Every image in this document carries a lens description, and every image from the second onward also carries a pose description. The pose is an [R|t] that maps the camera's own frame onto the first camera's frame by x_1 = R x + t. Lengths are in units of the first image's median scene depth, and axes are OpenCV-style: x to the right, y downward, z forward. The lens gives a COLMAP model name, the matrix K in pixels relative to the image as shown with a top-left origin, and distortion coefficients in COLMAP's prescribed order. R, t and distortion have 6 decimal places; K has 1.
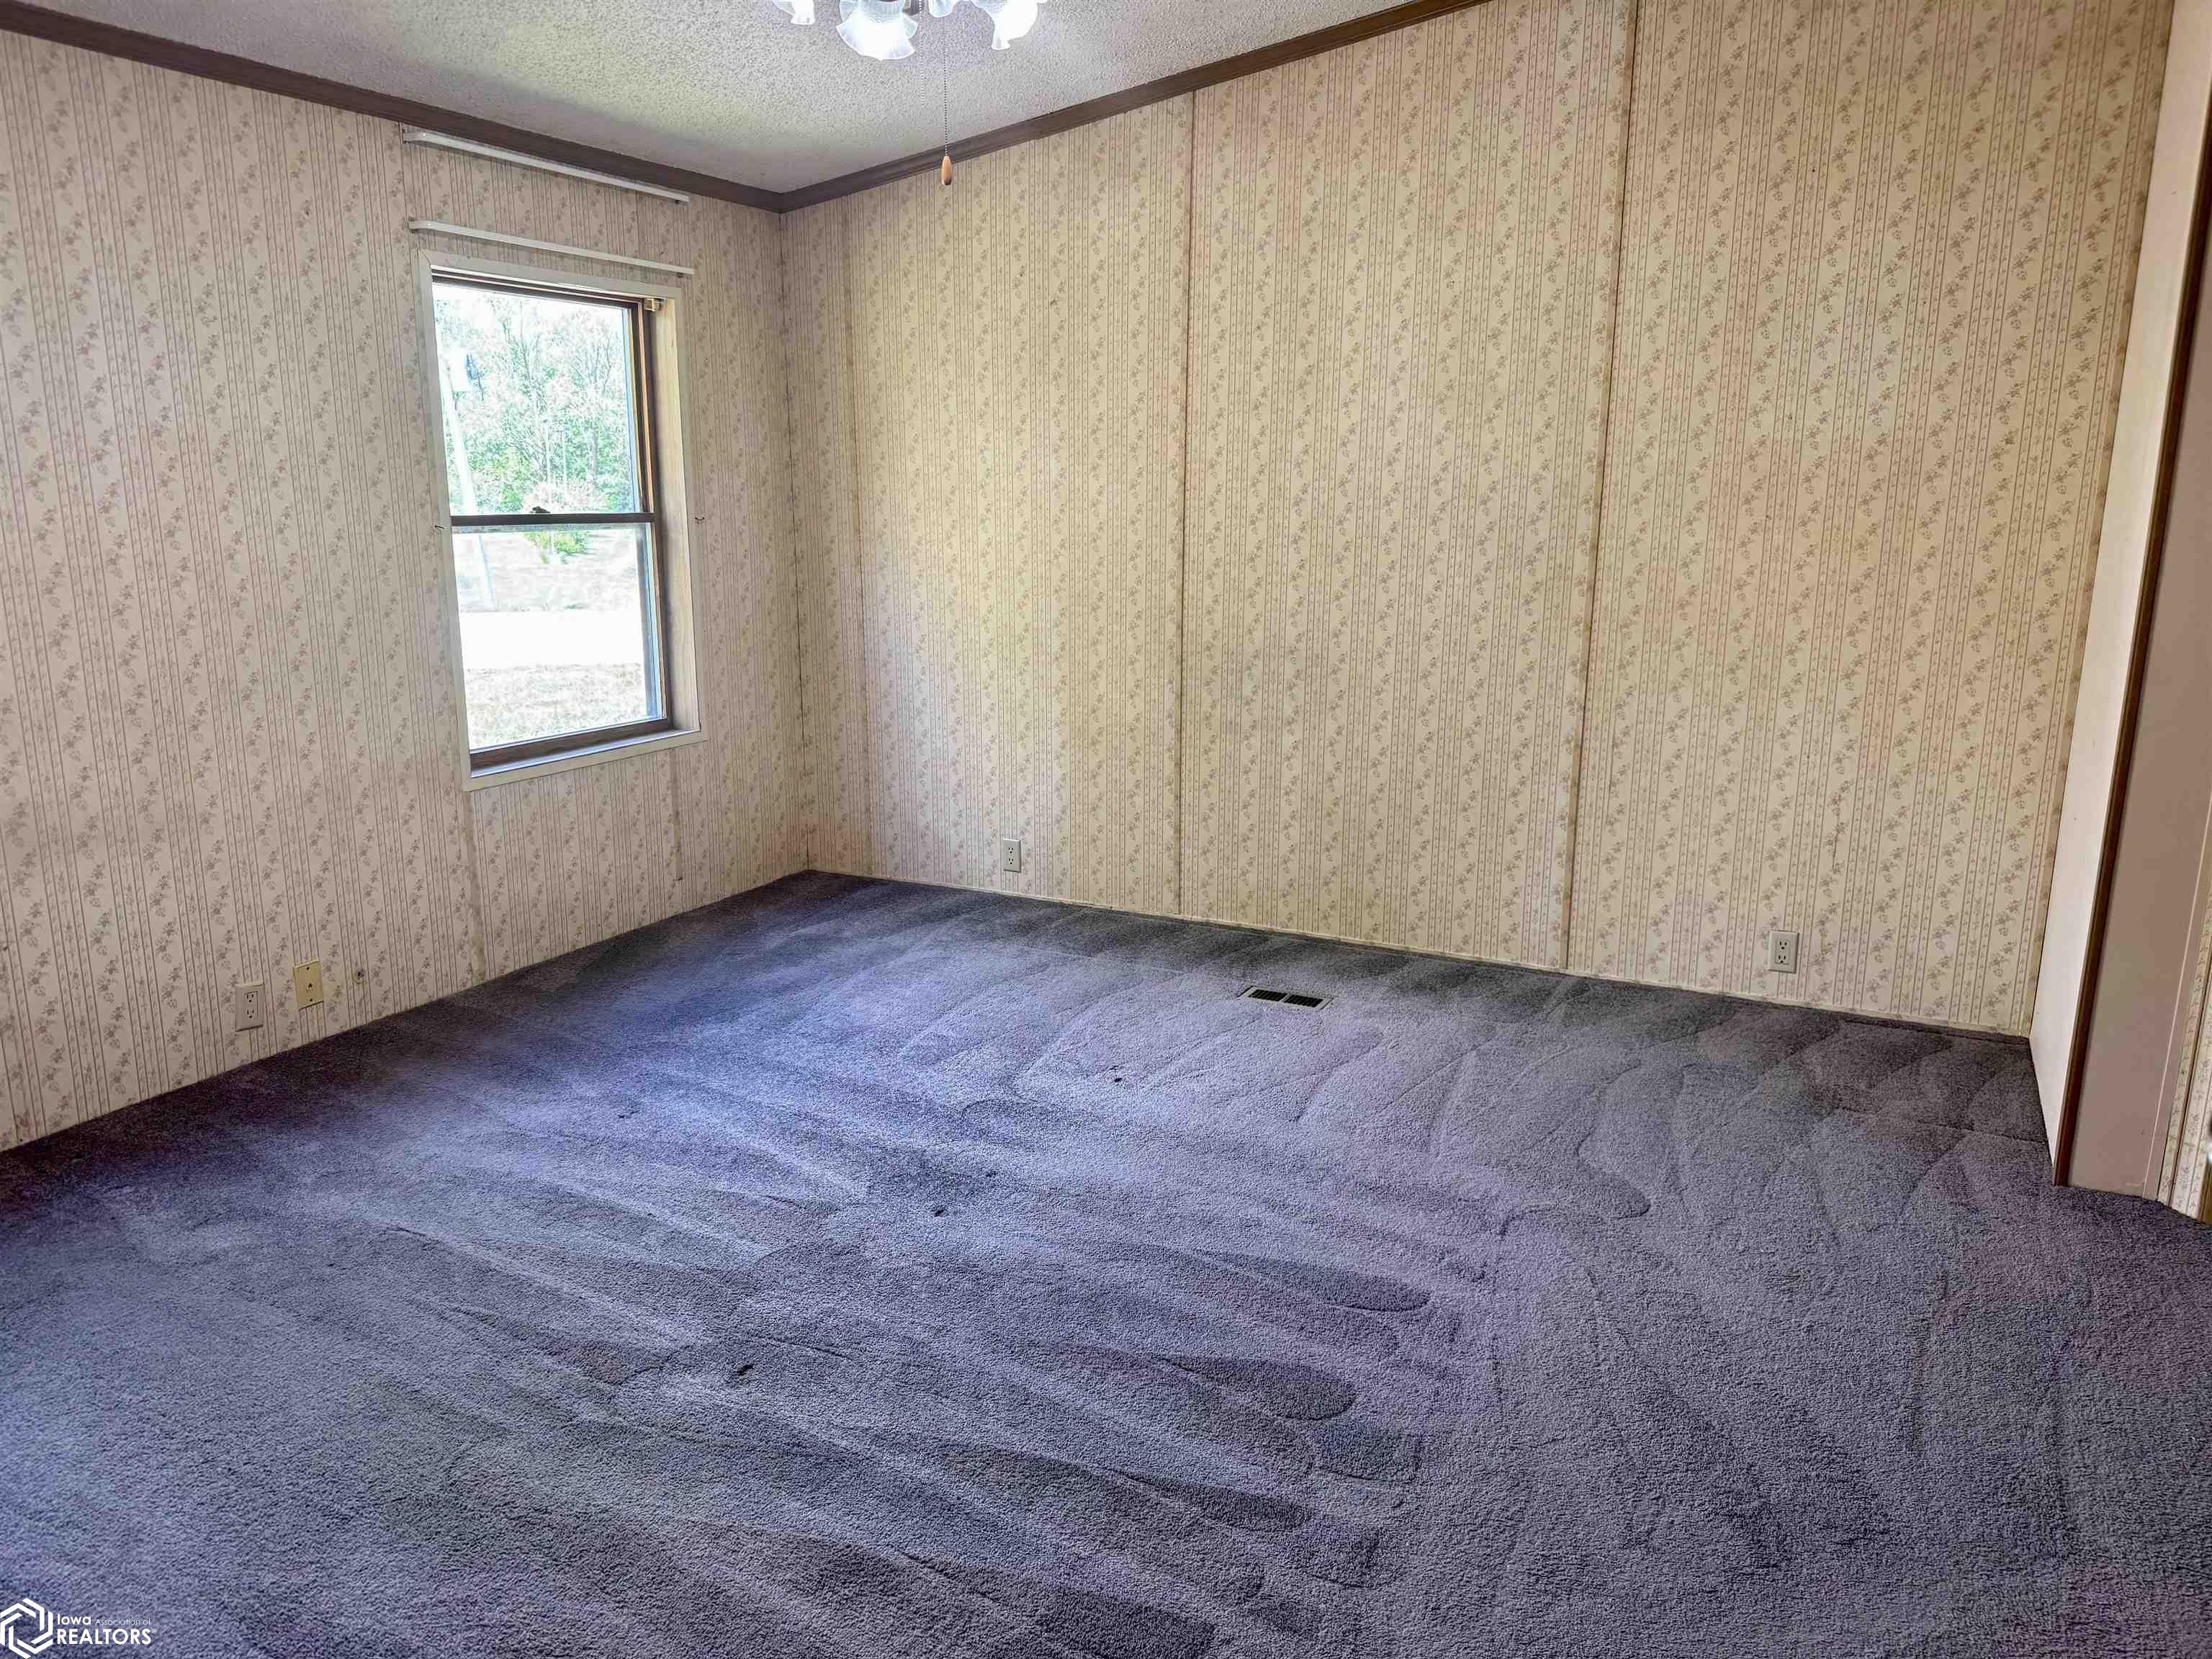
lens RADIAL K [[1559.4, 0, 1102.8], [0, 1559.4, 838.7], [0, 0, 1]] dist [0.014786, -0.031446]
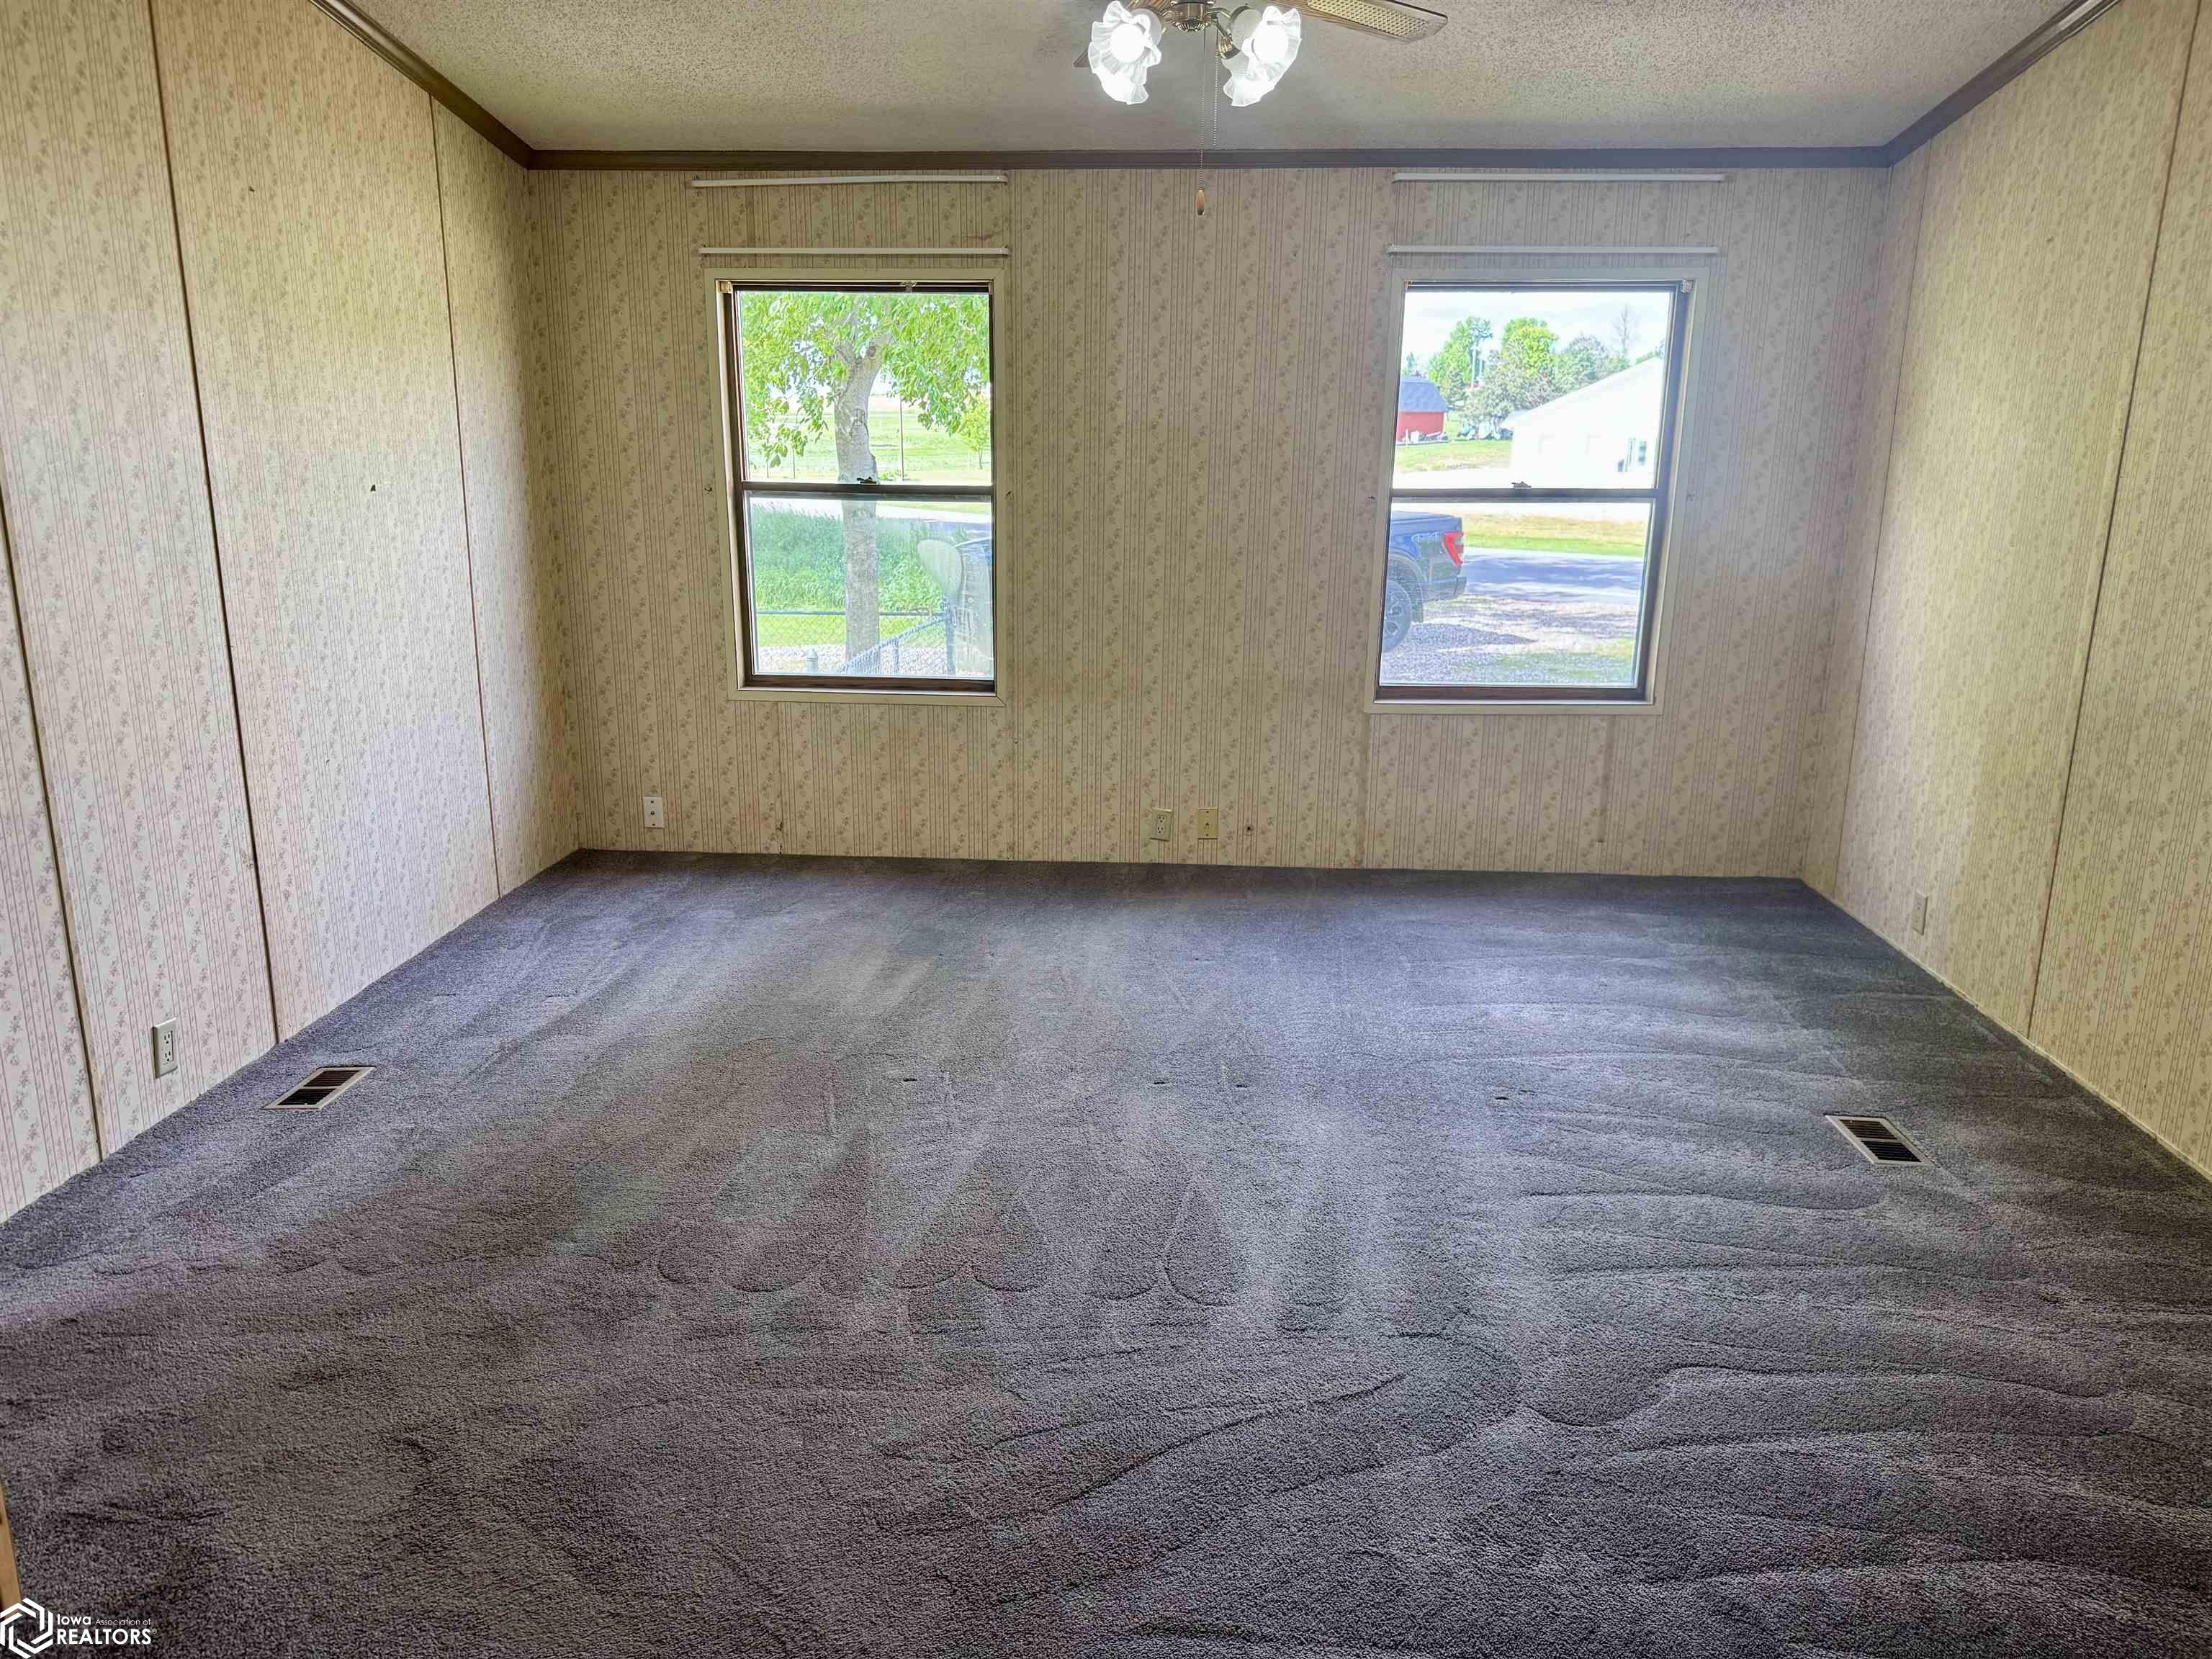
lens RADIAL K [[1559.4, 0, 1098.8], [0, 1559.4, 823.0], [0, 0, 1]] dist [0.014786, -0.031446]
pose [[0.385669, 0.219356, -0.896182, 0.573253], [-0.209236, 0.966814, 0.146600, -0.074431], [0.898599, 0.130974, 0.418767, 0.284271]]
